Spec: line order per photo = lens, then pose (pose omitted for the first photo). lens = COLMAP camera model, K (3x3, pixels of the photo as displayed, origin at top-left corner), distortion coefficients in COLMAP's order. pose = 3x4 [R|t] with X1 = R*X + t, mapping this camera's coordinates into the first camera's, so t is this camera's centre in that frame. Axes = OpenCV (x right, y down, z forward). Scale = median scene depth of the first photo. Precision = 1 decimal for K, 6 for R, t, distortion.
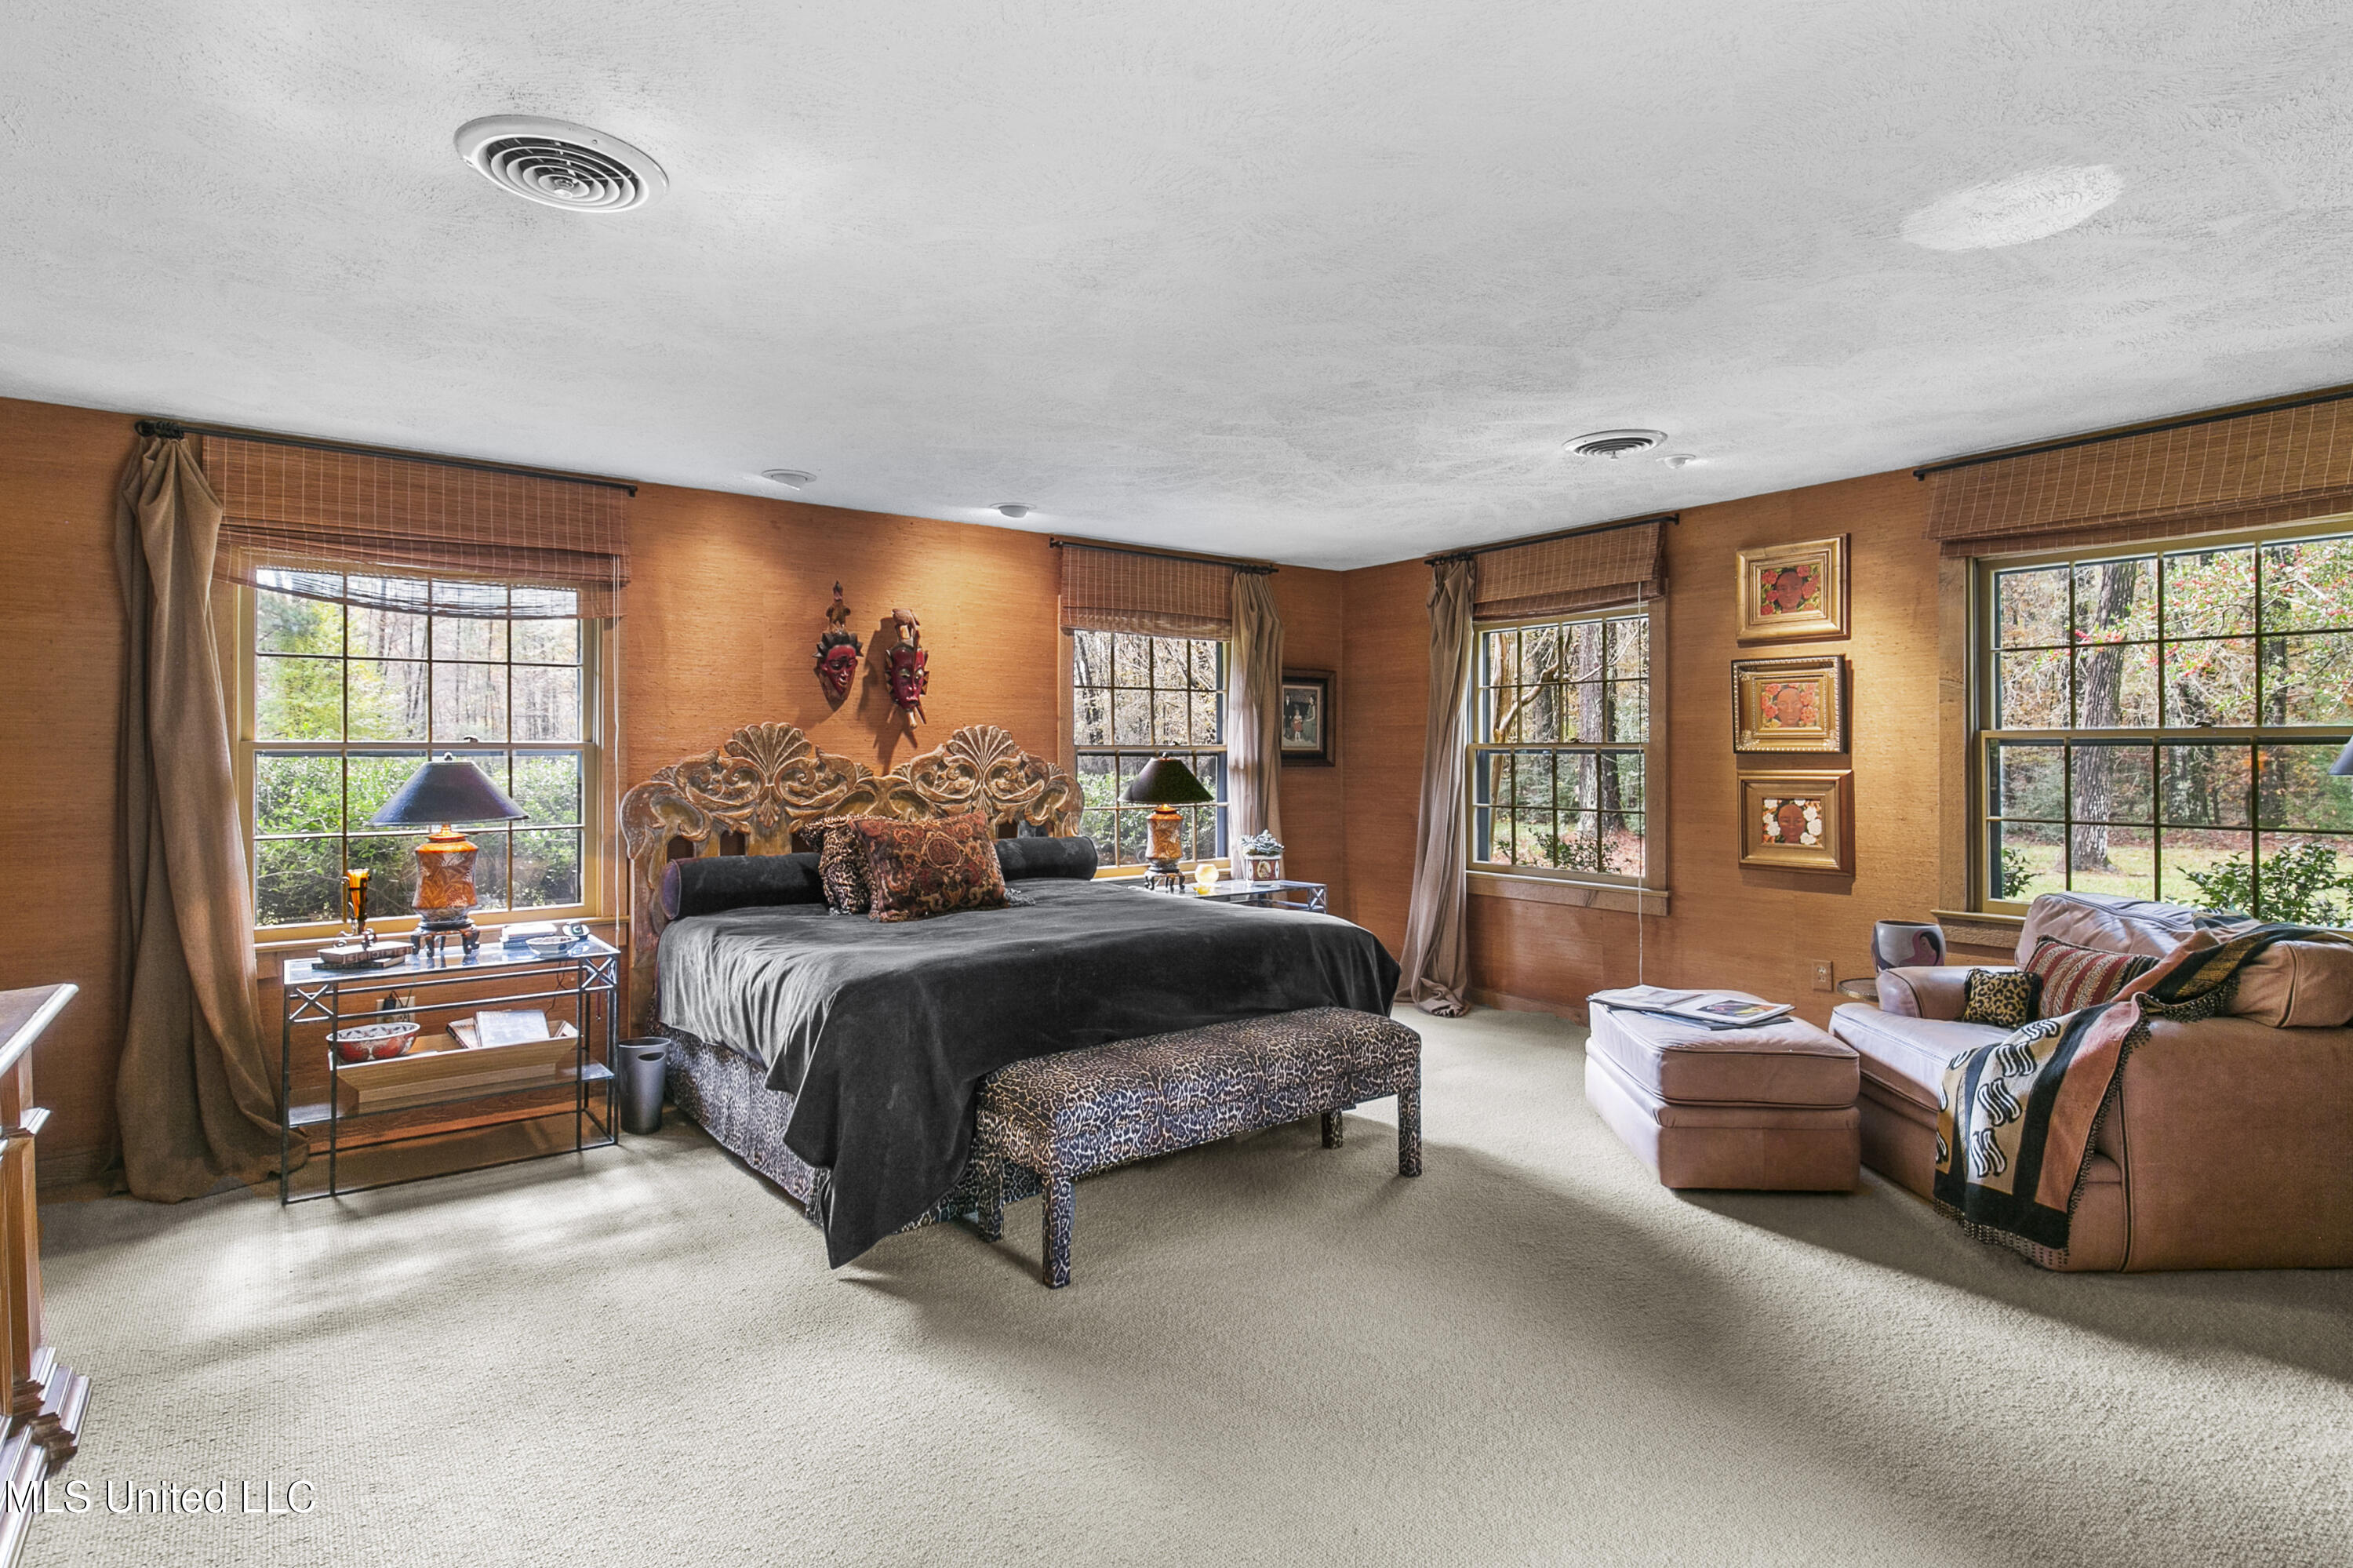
lens RADIAL K [[1078.8, 0, 1175.5], [0, 1078.8, 764.0], [0, 0, 1]] dist [0.002295, 0.000381]
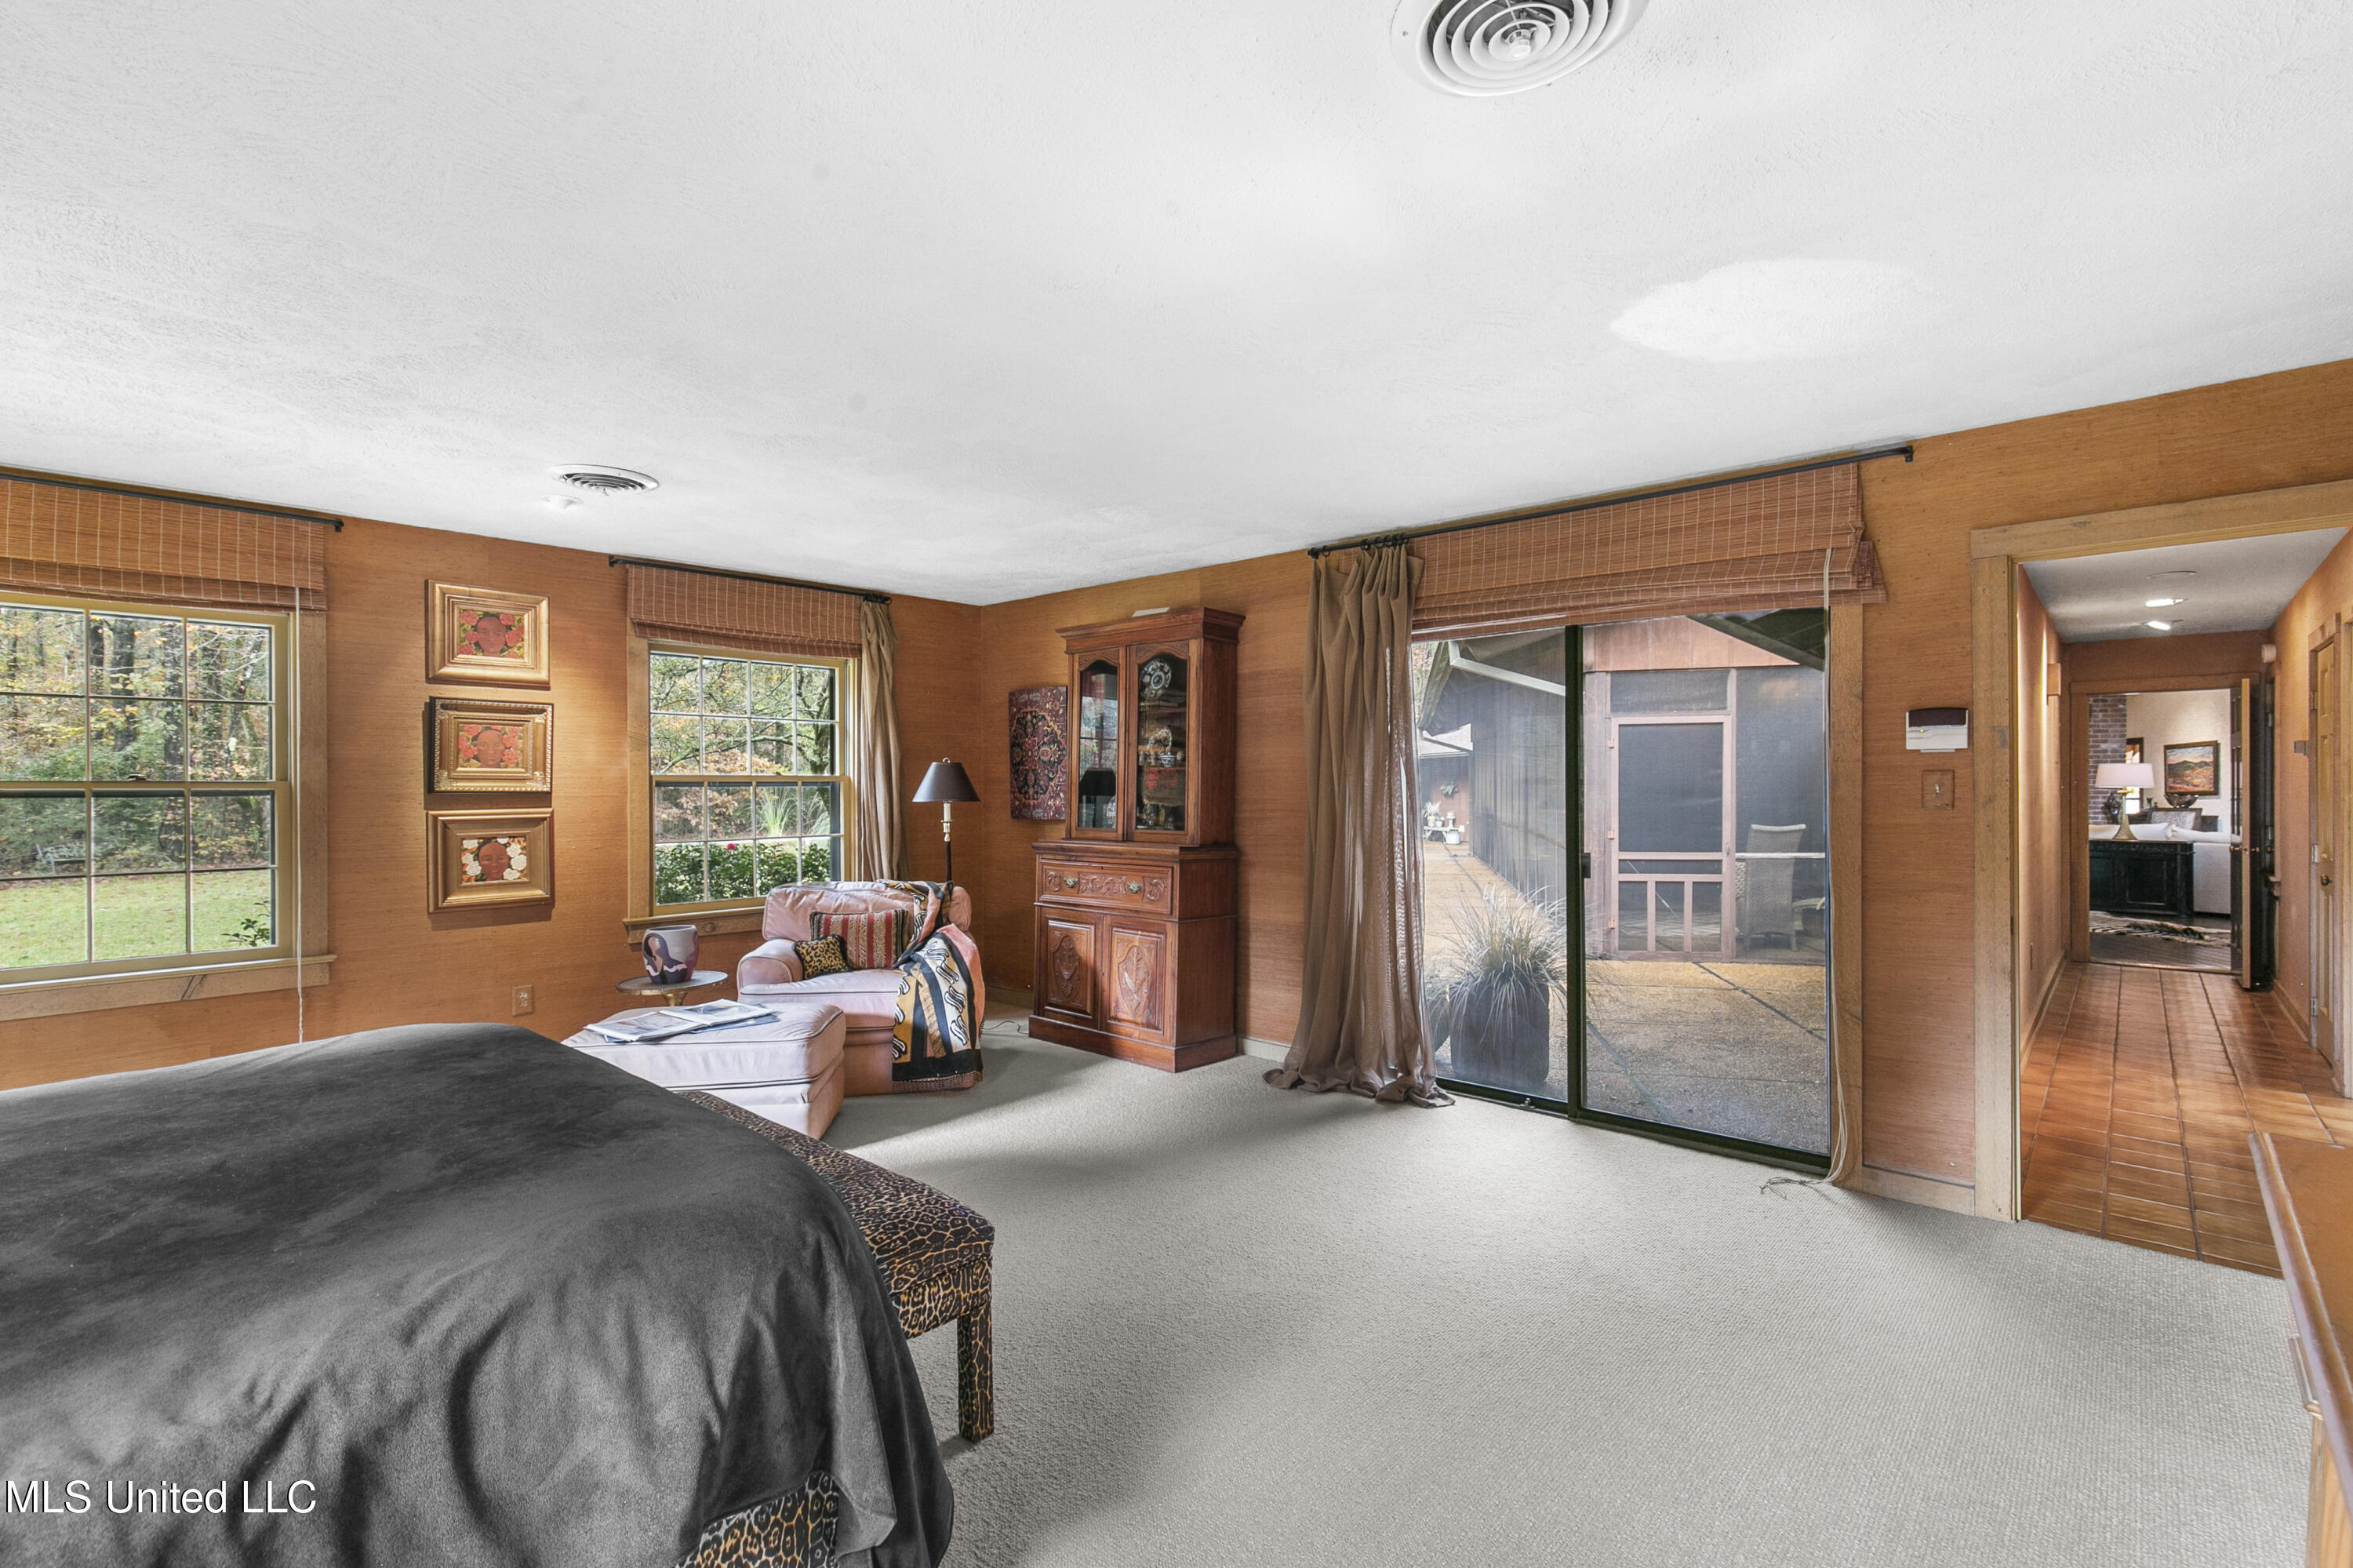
lens RADIAL K [[1078.8, 0, 1175.2], [0, 1078.8, 781.6], [0, 0, 1]] dist [0.002295, 0.000381]
pose [[-0.127643, -0.000072, 0.991820, -0.537634], [0.009102, 0.999958, 0.001244, -0.016534], [-0.991778, 0.009186, -0.127637, 0.486655]]
